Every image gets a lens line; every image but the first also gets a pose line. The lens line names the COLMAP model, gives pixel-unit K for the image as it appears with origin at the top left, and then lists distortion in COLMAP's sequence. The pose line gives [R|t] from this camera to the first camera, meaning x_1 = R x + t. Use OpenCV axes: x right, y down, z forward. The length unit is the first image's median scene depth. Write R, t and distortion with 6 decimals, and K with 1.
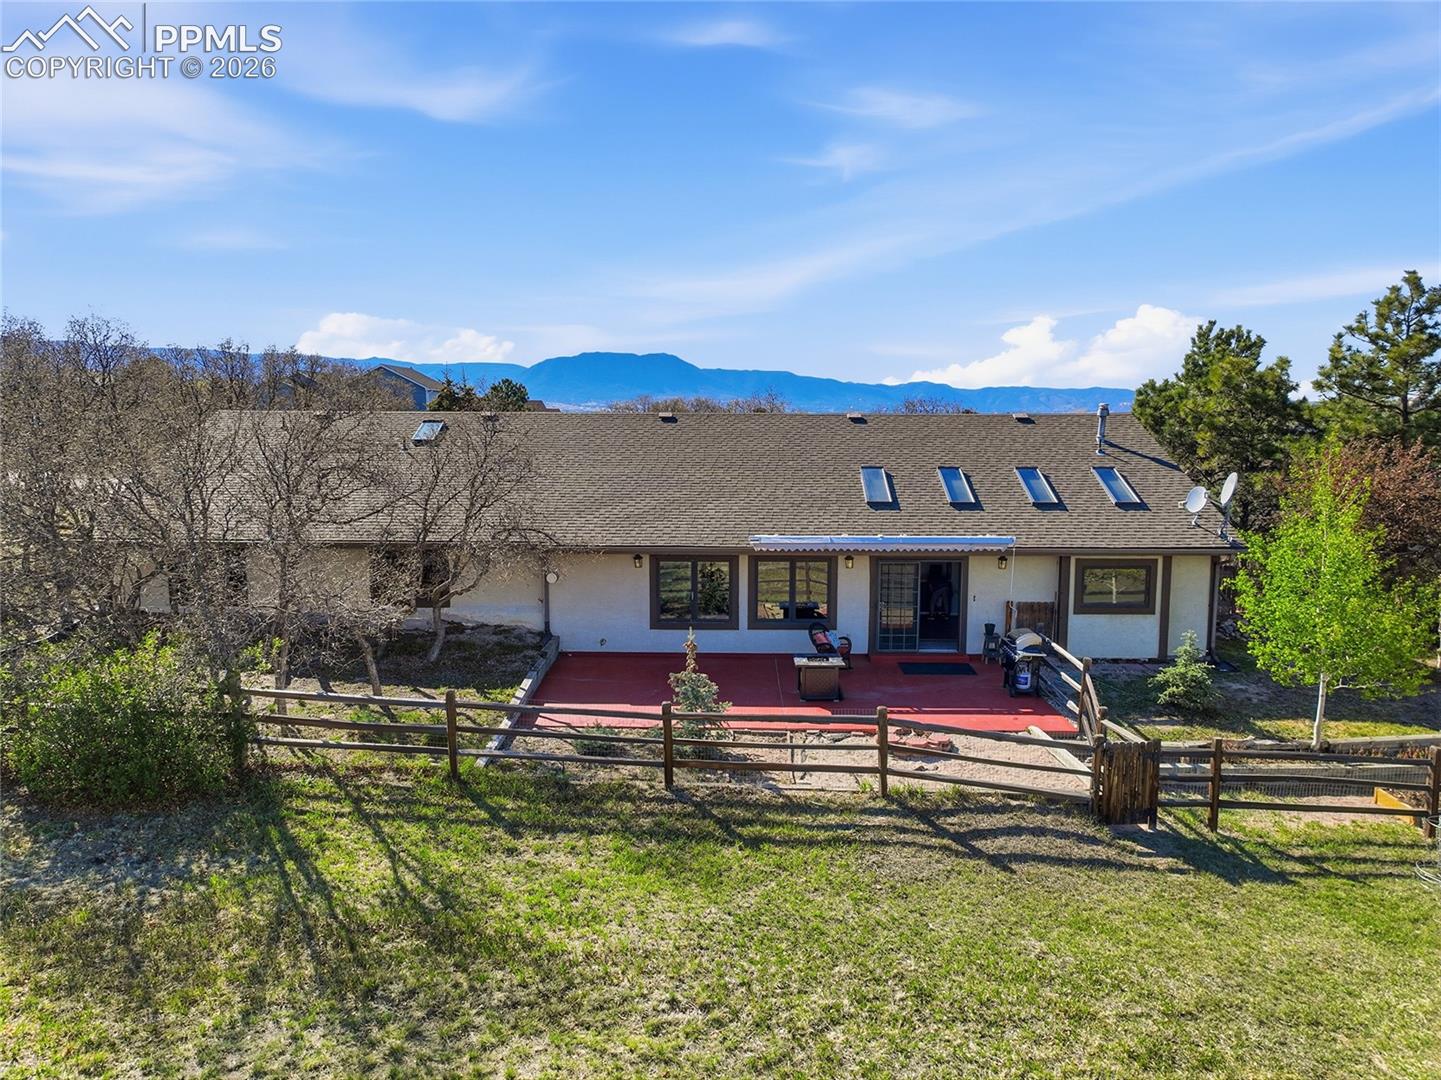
lens RADIAL K [[1008.4, 0, 720.5], [0, 1008.4, 540.0], [0, 0, 1]] dist [0.000195, 0.003378]
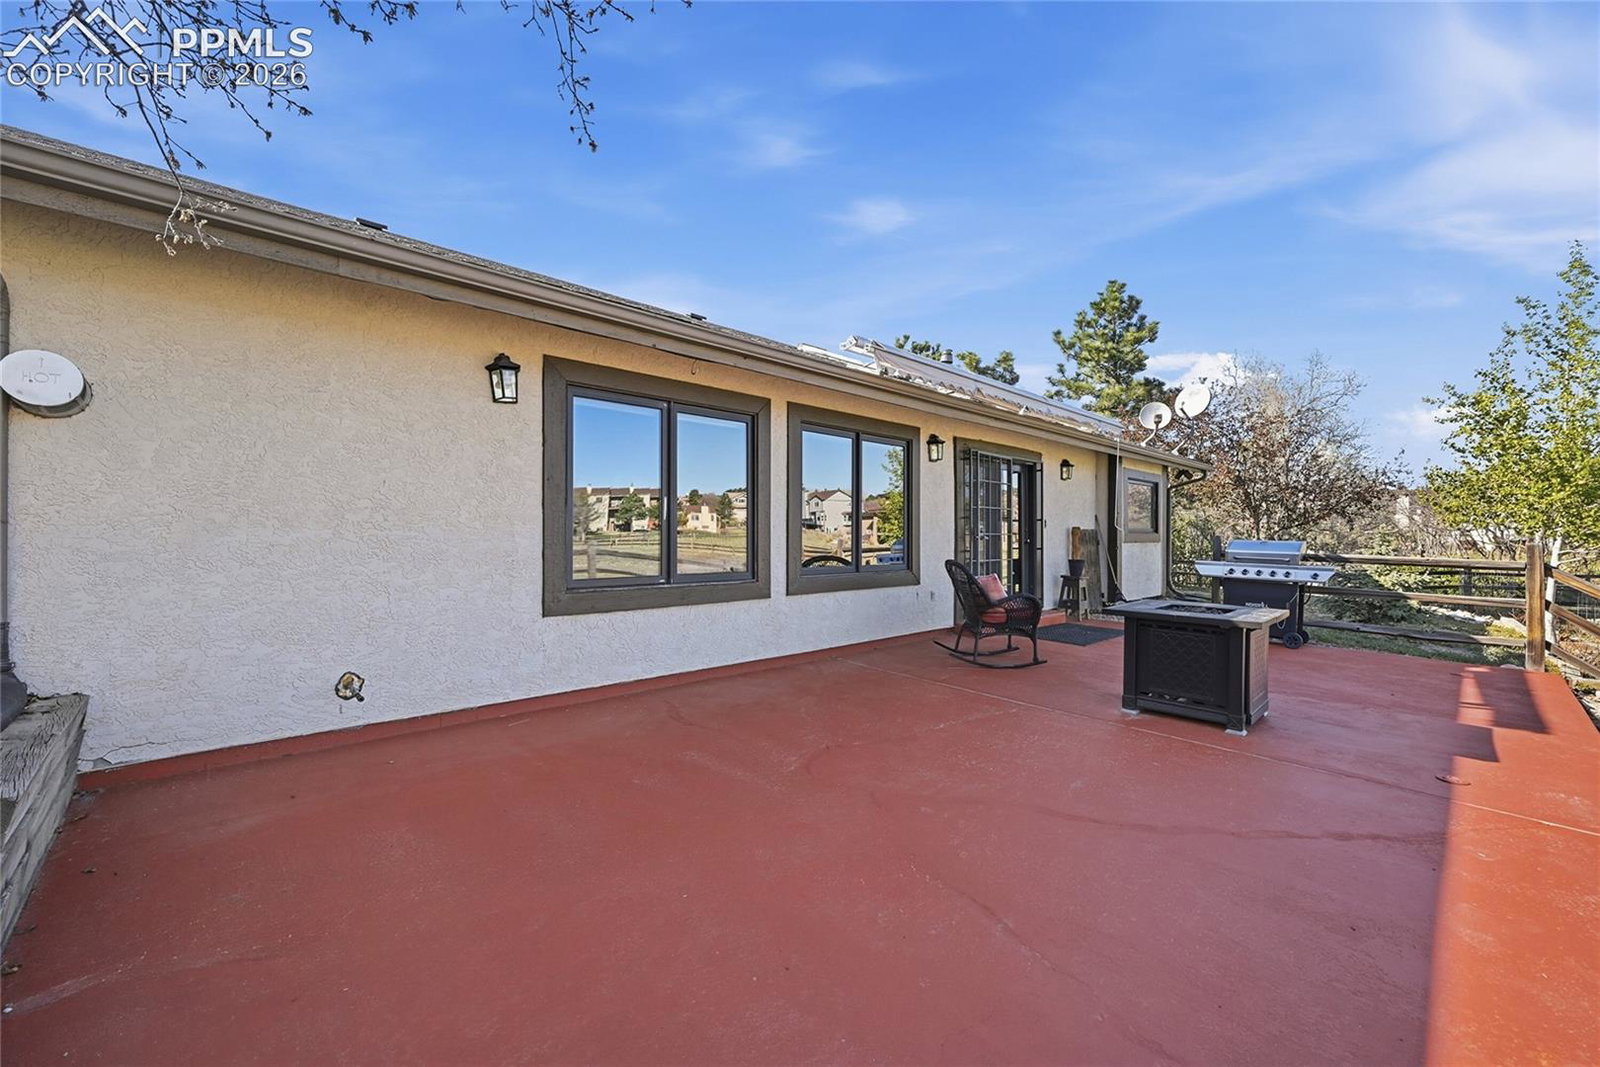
lens RADIAL K [[635.4, 0, 796.7], [0, 635.4, 535.1], [0, 0, 1]] dist [0.000581, 0.000270]
pose [[0.719978, 0.002925, 0.693990, -0.179797], [0.081545, 0.992707, -0.088783, 0.107633], [-0.689189, 0.120513, 0.714489, 0.998316]]
